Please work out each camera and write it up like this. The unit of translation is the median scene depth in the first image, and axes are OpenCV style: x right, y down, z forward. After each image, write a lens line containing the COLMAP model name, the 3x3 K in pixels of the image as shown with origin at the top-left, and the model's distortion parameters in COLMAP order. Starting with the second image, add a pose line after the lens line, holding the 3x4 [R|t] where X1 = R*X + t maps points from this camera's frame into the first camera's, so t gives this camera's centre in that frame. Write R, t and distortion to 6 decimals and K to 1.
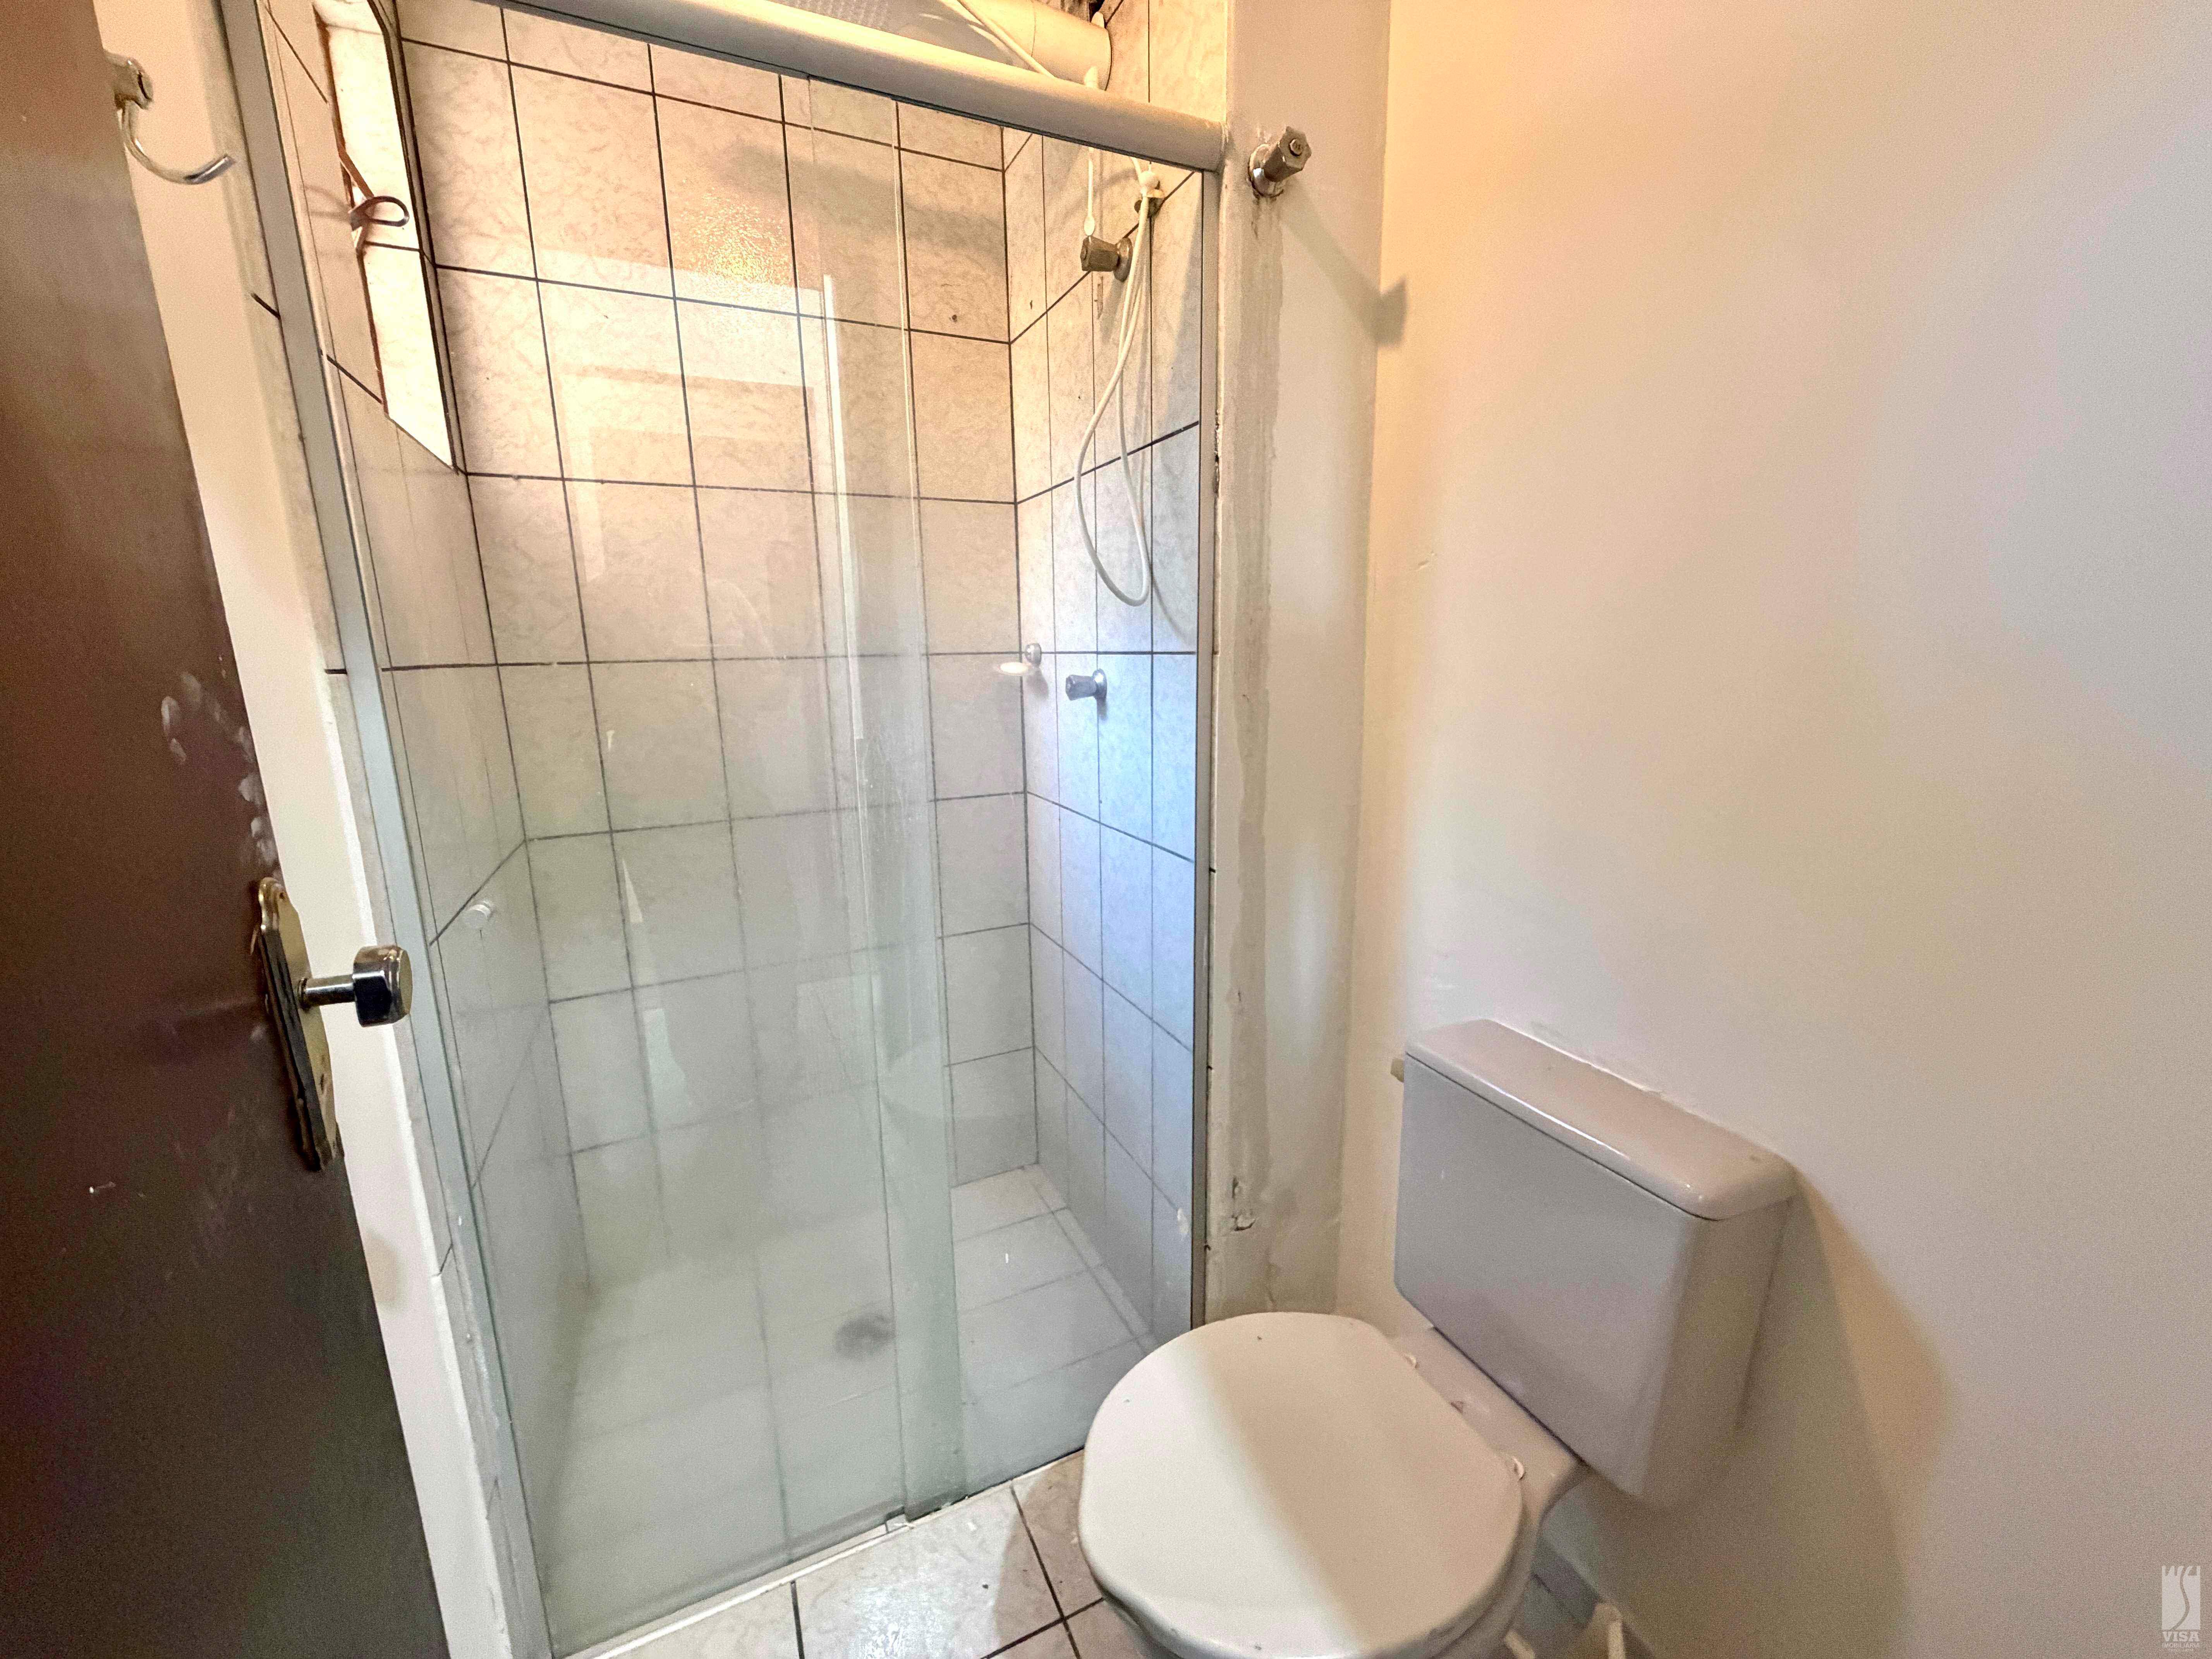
lens RADIAL K [[880.9, 0, 1102.5], [0, 880.9, 829.0], [0, 0, 1]] dist [-0.001069, 0.000000]
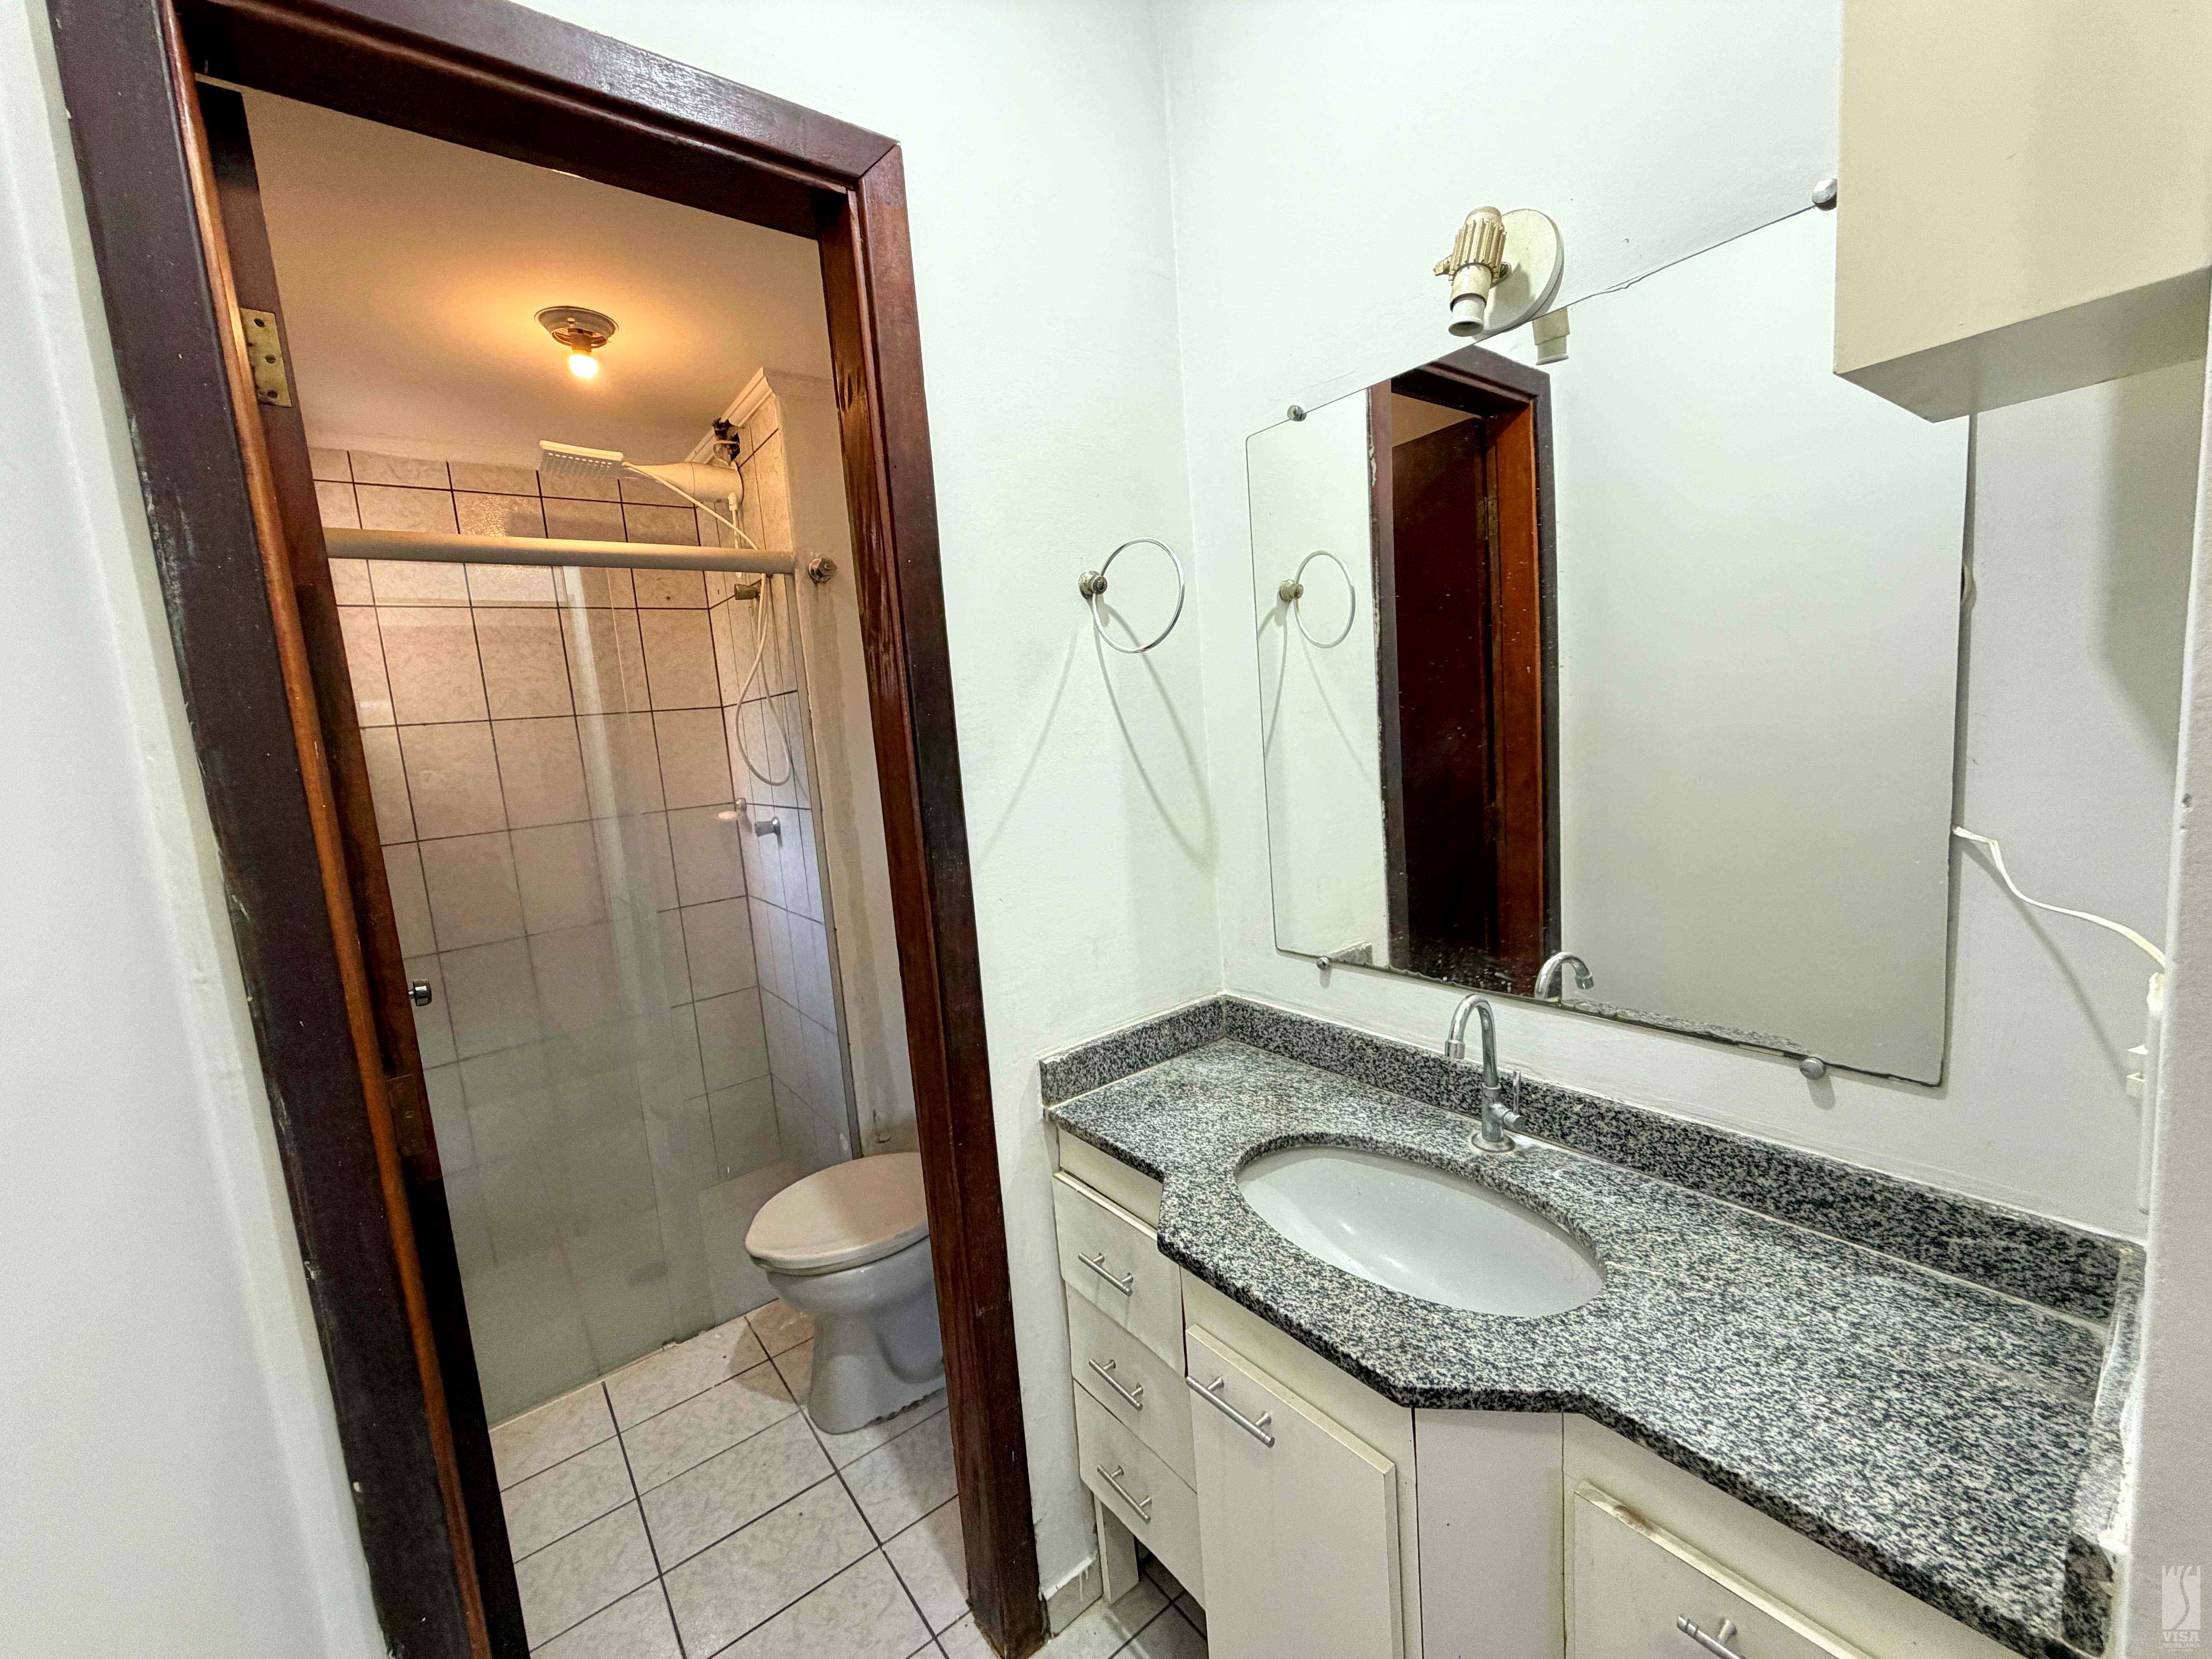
lens RADIAL K [[880.9, 0, 1102.5], [0, 880.9, 829.0], [0, 0, 1]] dist [-0.001069, 0.000000]
pose [[0.972381, -0.089814, 0.215425, 0.238877], [0.109979, 0.990420, -0.083501, 0.045472], [-0.205861, 0.104887, 0.972944, -0.727880]]
